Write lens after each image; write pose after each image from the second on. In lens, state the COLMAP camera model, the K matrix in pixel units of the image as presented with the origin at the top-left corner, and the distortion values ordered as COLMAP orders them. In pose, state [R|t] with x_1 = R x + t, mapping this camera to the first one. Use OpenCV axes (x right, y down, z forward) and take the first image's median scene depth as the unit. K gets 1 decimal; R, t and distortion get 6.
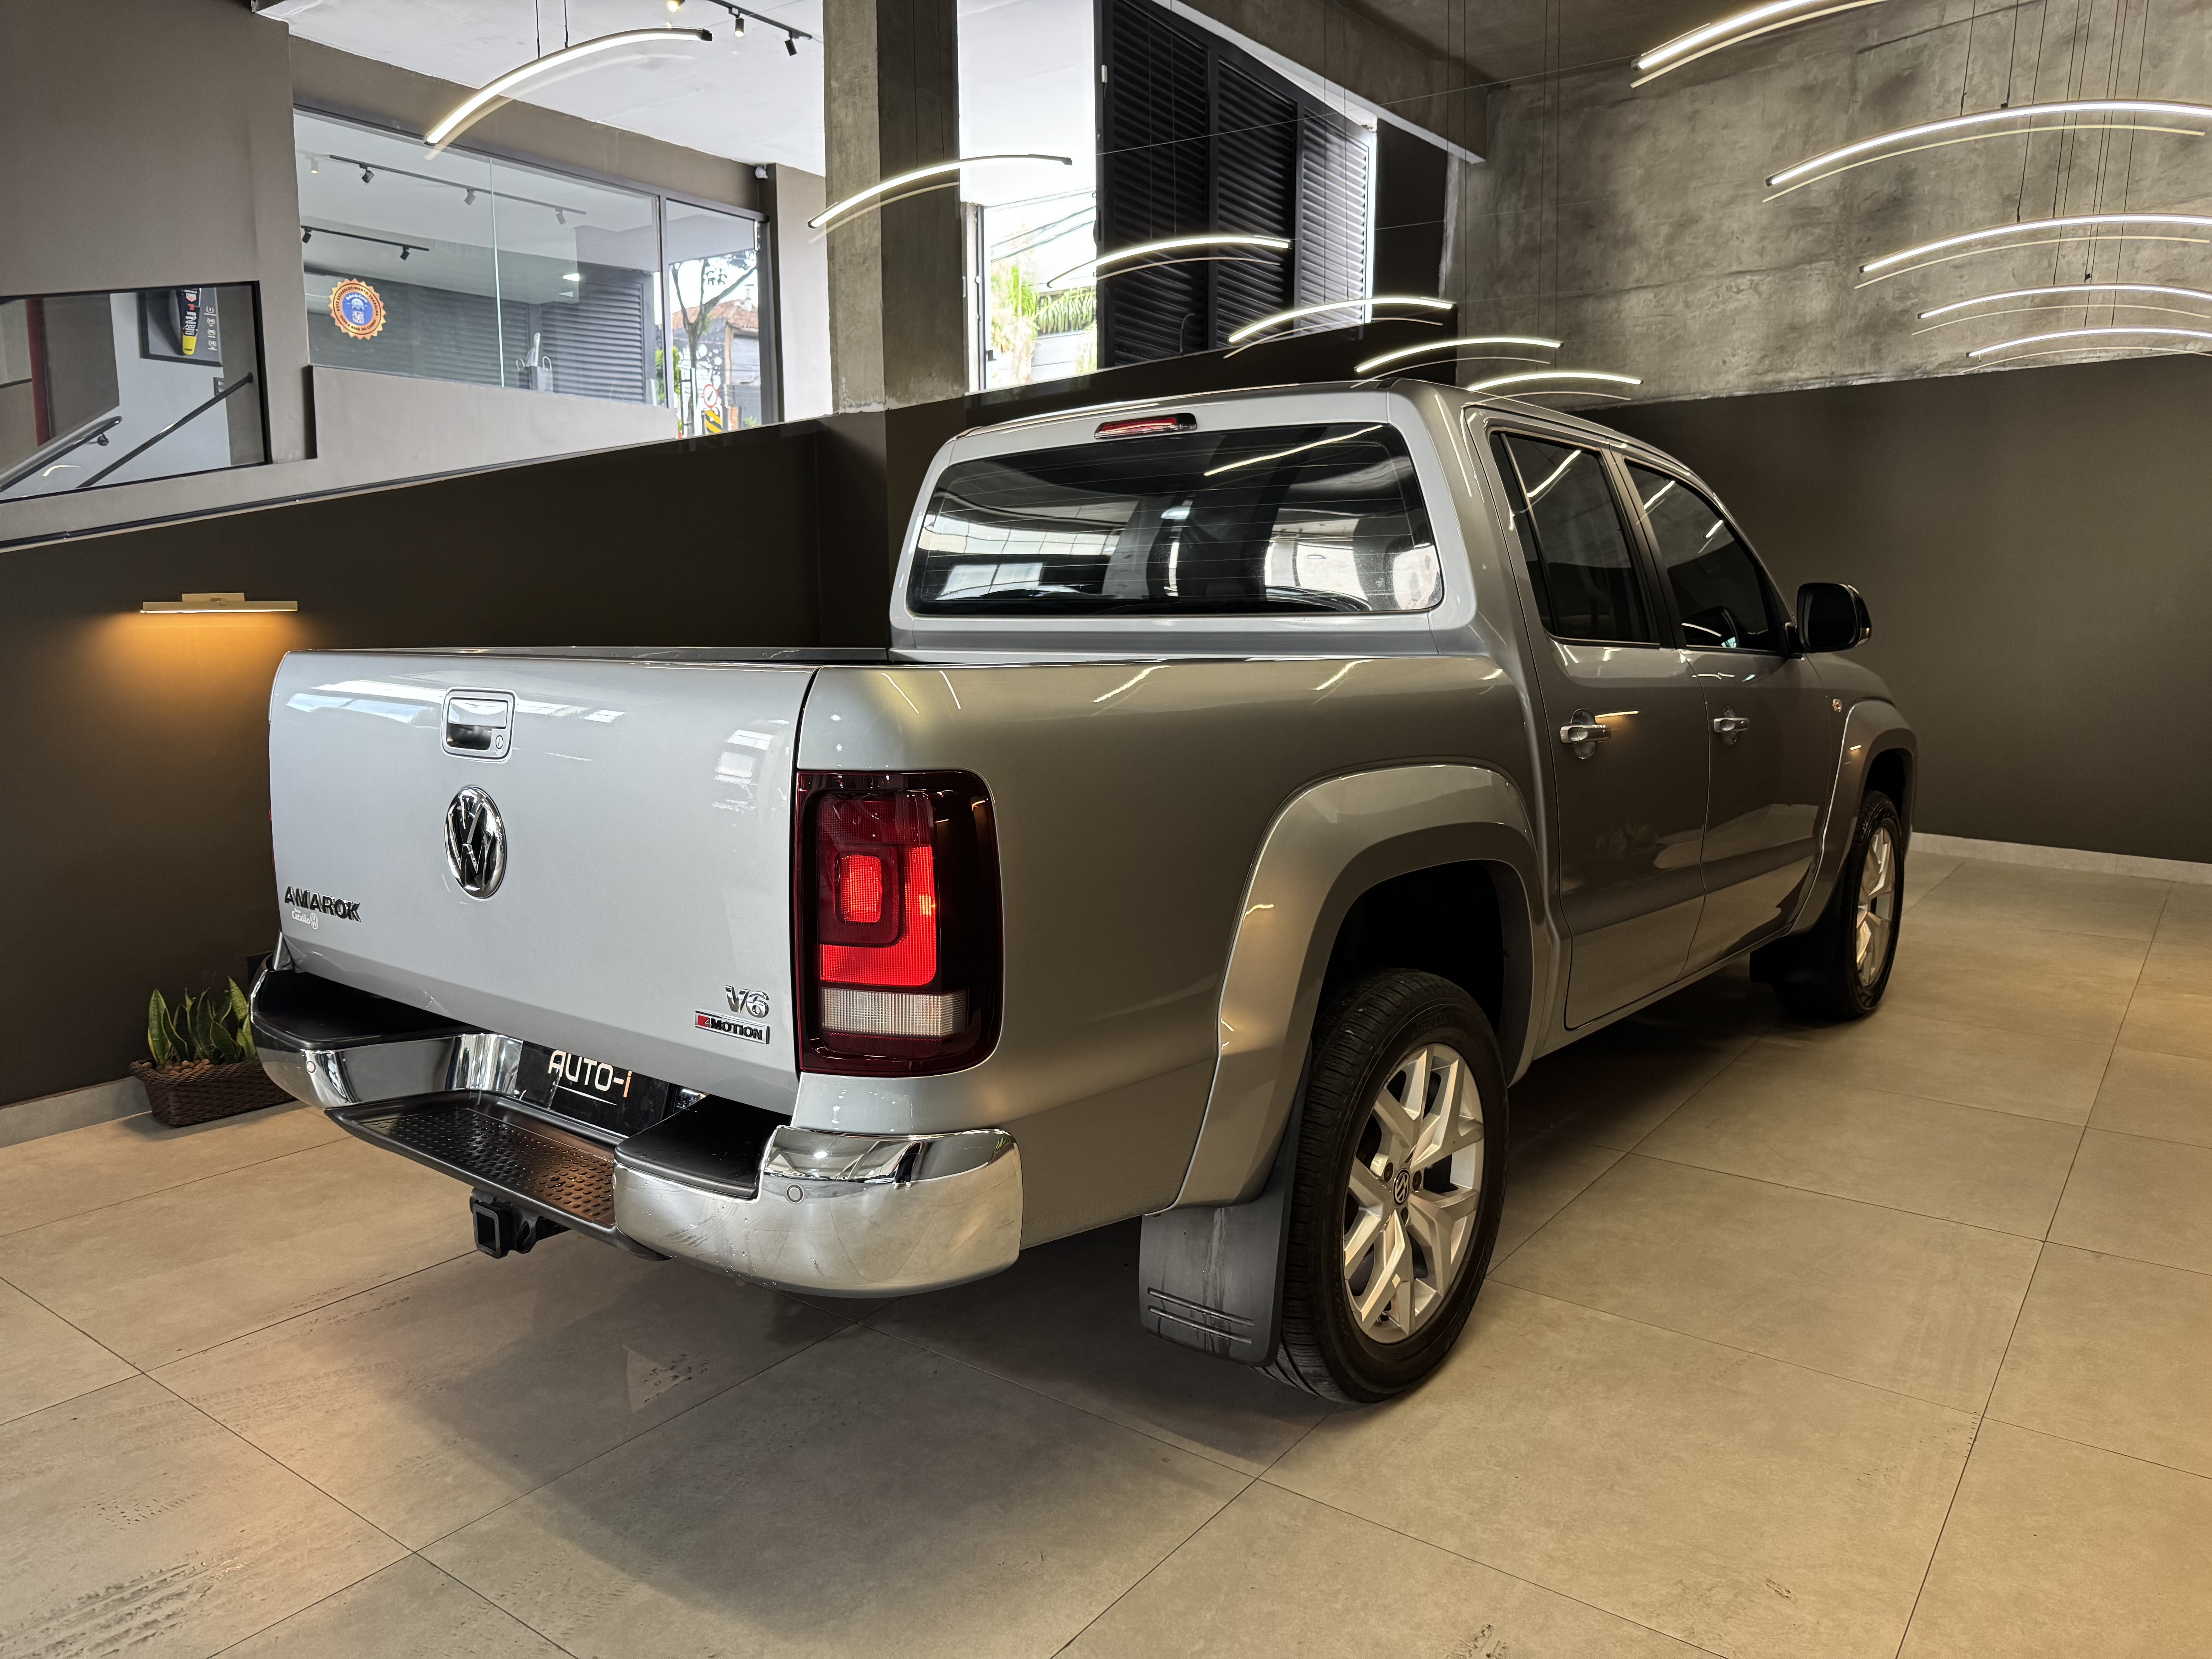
lens RADIAL K [[1548.0, 0, 1014.7], [0, 1548.0, 823.4], [0, 0, 1]] dist [-0.003168, -0.006489]
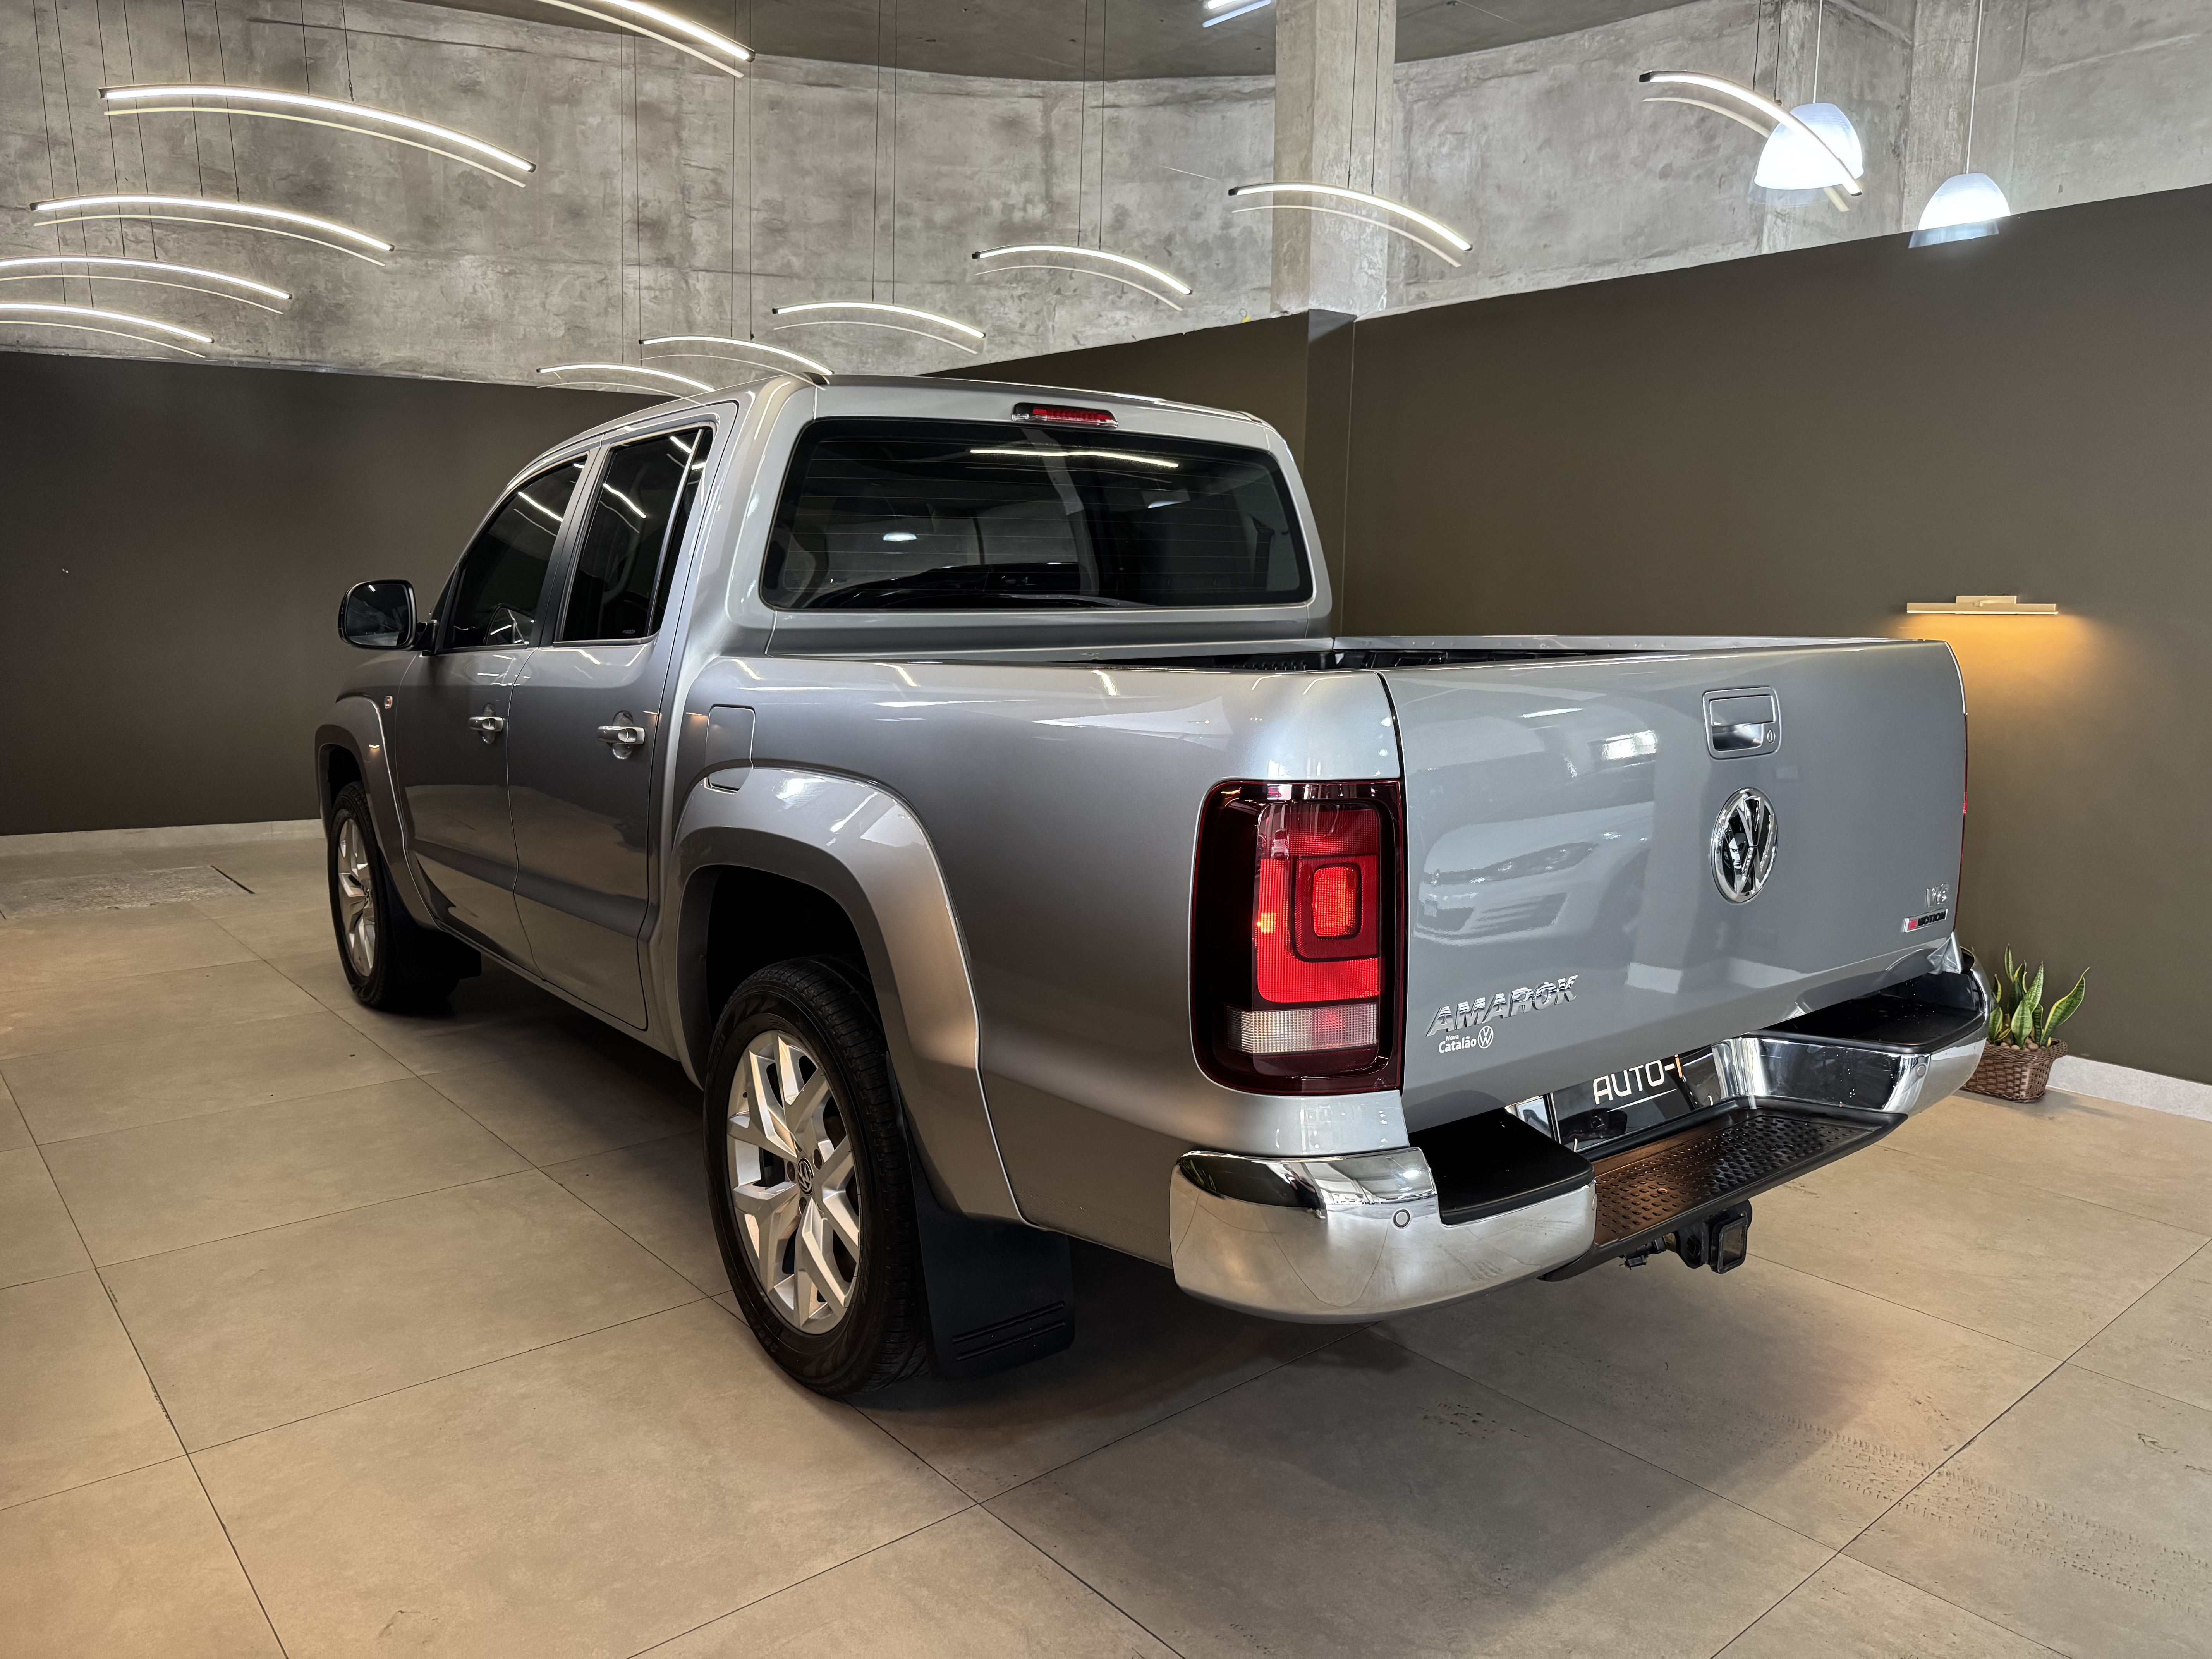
lens RADIAL K [[1627.9, 0, 1106.0], [0, 1627.9, 829.5], [0, 0, 1]] dist [0.002063, -0.012383]
pose [[0.196814, -0.134597, 0.971158, -0.394244], [0.132463, 0.985100, 0.109684, -0.045434], [-0.971451, 0.107055, 0.211711, 0.325143]]
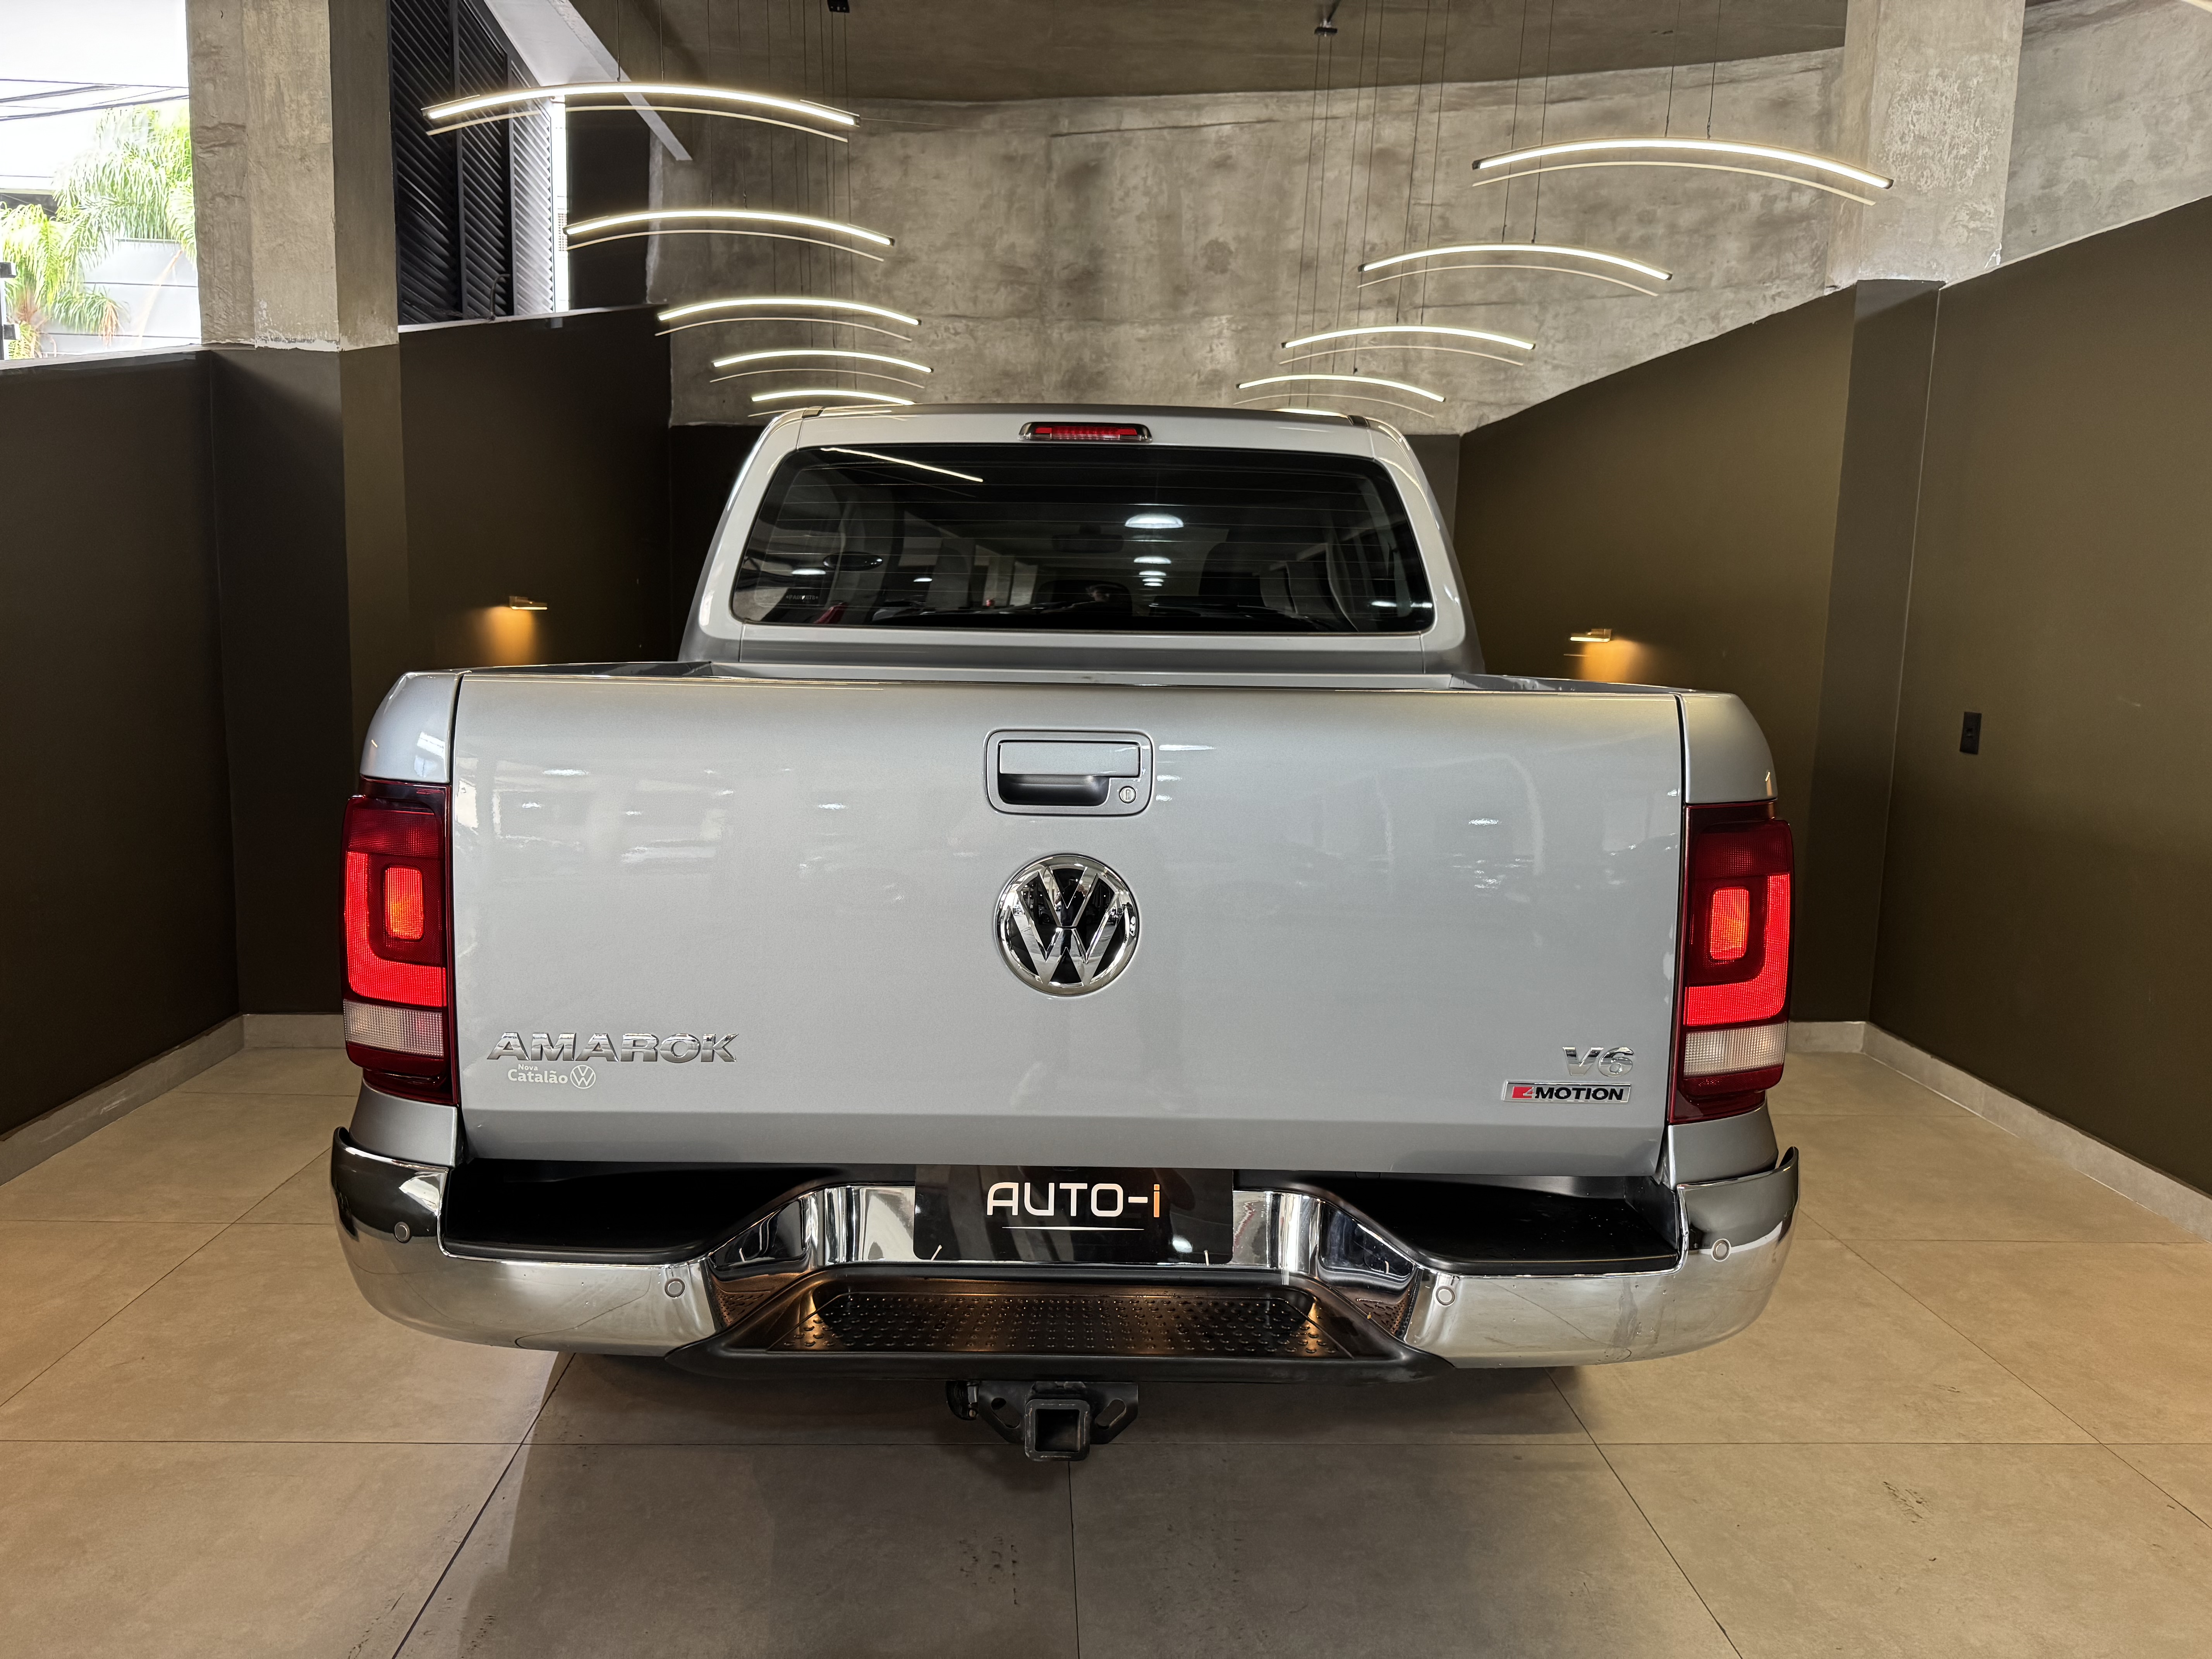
lens RADIAL K [[1596.0, 0, 1056.7], [0, 1596.0, 830.9], [0, 0, 1]] dist [0.053765, -0.109174]
pose [[0.763251, -0.062940, 0.643029, -0.239854], [0.065676, 0.997647, 0.019694, -0.014137], [-0.642755, 0.027200, 0.765588, 0.109700]]
